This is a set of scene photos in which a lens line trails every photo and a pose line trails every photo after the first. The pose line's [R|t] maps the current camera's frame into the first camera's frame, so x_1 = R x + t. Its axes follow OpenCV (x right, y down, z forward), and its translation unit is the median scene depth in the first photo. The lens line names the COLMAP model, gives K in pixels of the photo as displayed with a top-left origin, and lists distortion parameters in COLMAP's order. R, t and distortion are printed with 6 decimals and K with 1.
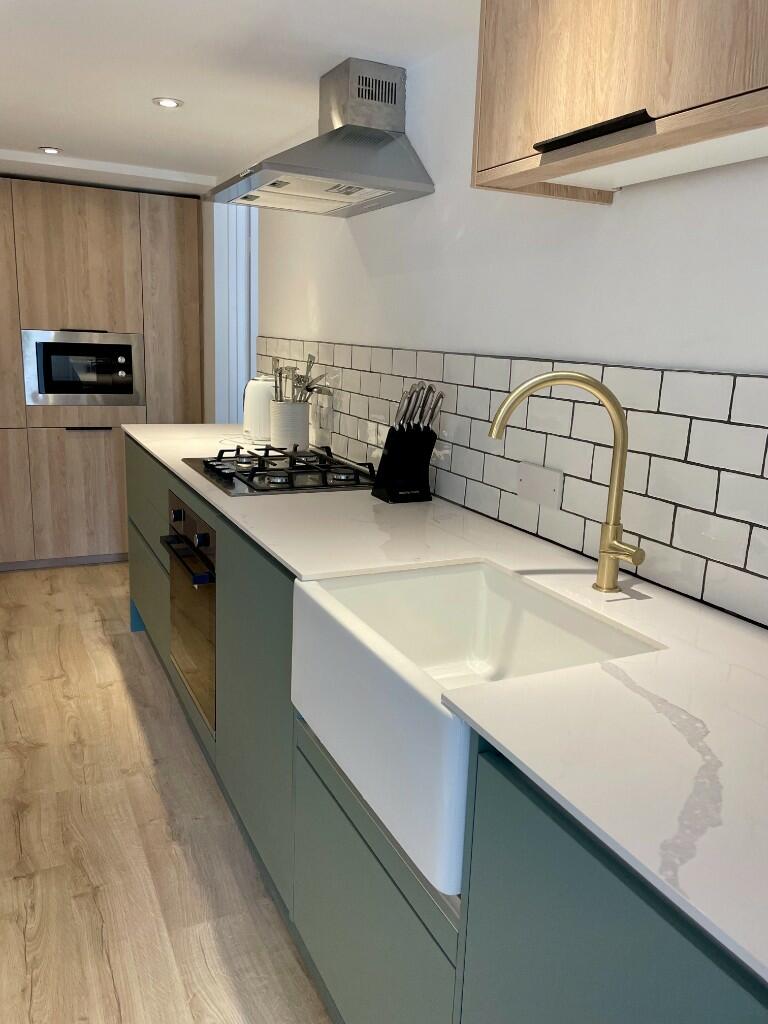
lens RADIAL K [[776.6, 0, 384.8], [0, 776.6, 505.8], [0, 0, 1]] dist [-0.047429, -0.024497]
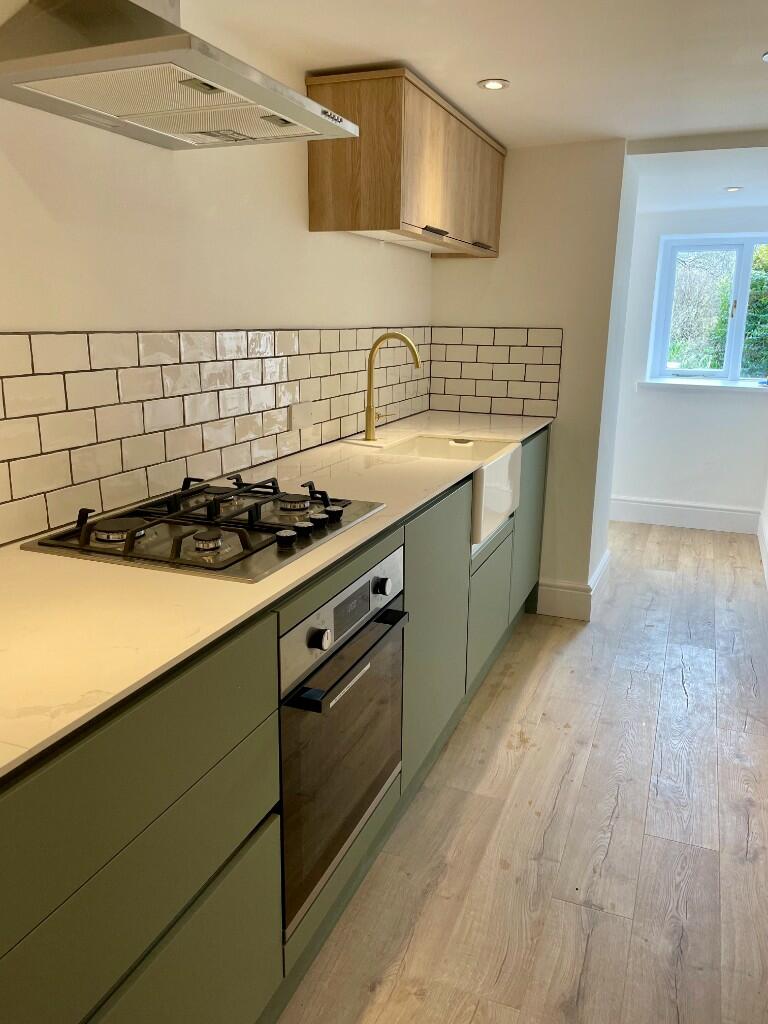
lens RADIAL K [[776.6, 0, 382.6], [0, 776.6, 515.9], [0, 0, 1]] dist [-0.047429, -0.024497]
pose [[-0.670238, -0.249074, 0.699102, -0.836515], [0.117161, 0.894677, 0.431077, -0.405231], [-0.732840, 0.370831, -0.570464, 1.534713]]
